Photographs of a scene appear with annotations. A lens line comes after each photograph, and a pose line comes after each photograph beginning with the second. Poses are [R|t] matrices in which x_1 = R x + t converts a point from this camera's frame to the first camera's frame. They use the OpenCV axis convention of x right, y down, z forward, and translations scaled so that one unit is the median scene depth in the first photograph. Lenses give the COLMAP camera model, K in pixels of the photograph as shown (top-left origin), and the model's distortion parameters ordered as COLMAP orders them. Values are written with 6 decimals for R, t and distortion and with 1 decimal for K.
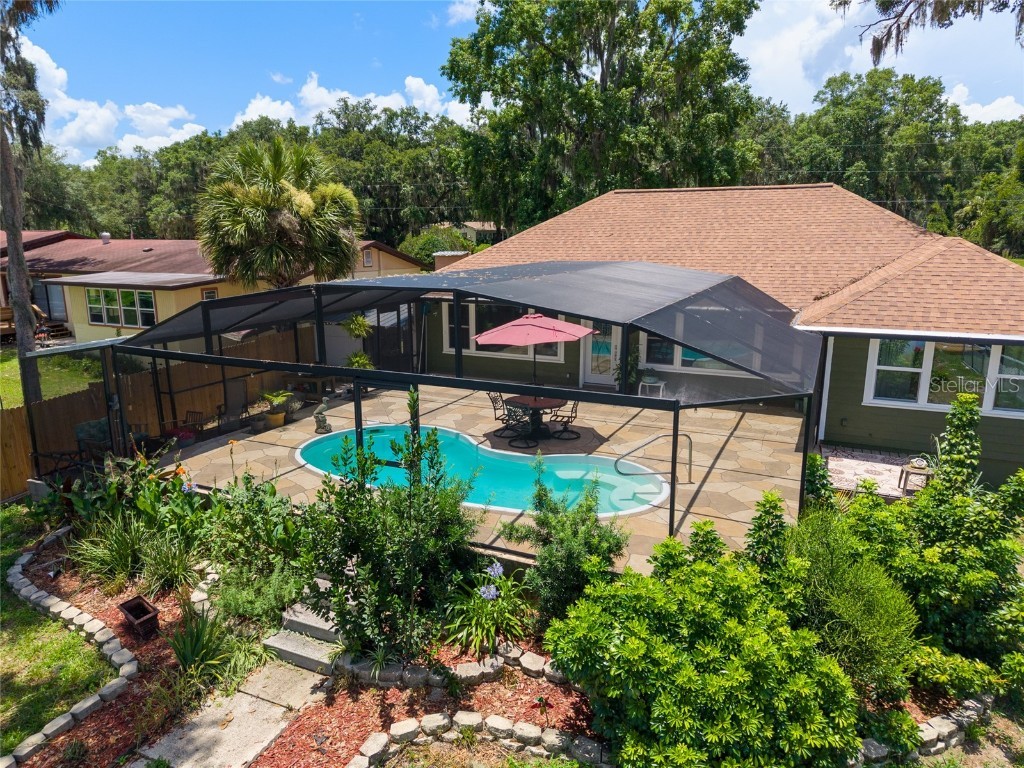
lens RADIAL K [[685.2, 0, 503.8], [0, 685.2, 383.4], [0, 0, 1]] dist [0.020943, -0.018703]
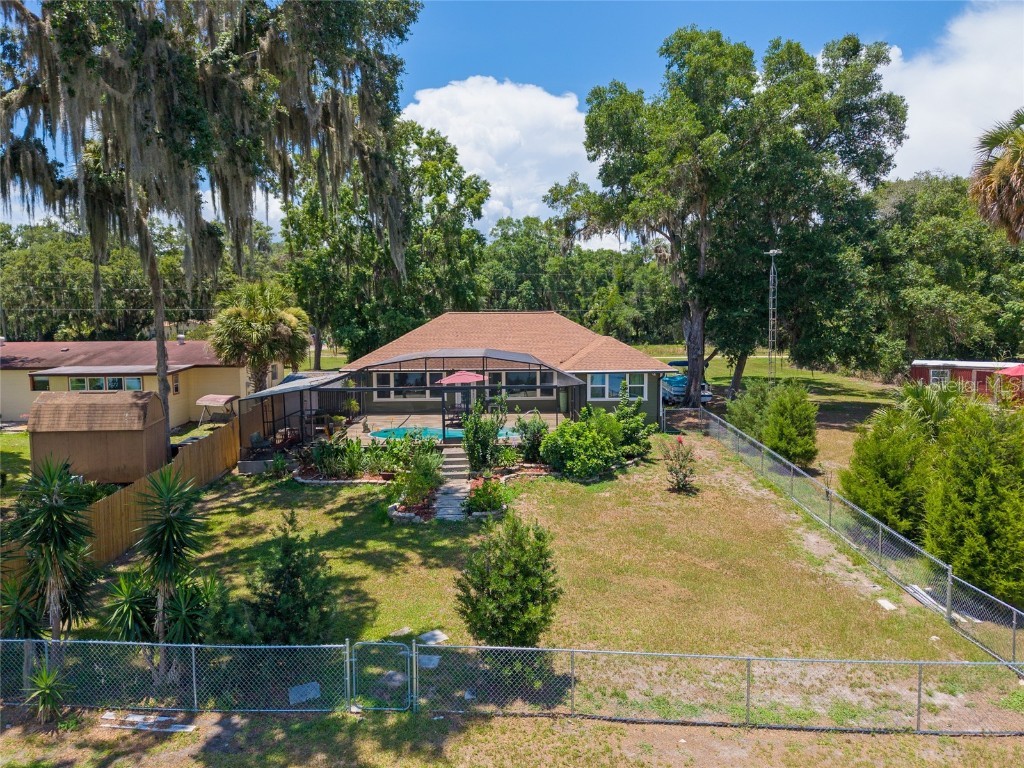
lens RADIAL K [[685.2, 0, 507.4], [0, 685.2, 387.3], [0, 0, 1]] dist [0.020943, -0.018703]
pose [[0.892930, -0.045222, 0.447919, -0.388583], [0.102262, 0.989308, -0.103979, 0.094366], [-0.438428, 0.138650, 0.888007, -0.501492]]
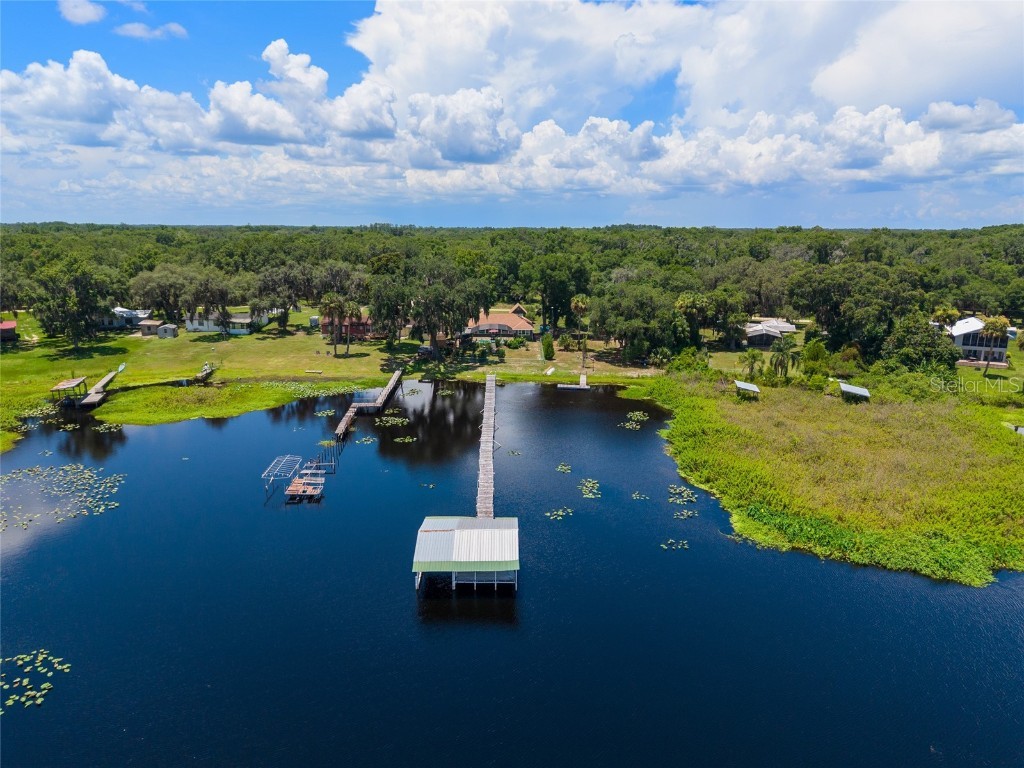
lens RADIAL K [[685.2, 0, 515.9], [0, 685.2, 381.9], [0, 0, 1]] dist [0.020943, -0.018703]
pose [[0.886929, -0.095612, 0.451901, -2.381969], [0.090638, 0.995347, 0.032701, 0.213542], [-0.452925, 0.011956, 0.891468, -4.595309]]
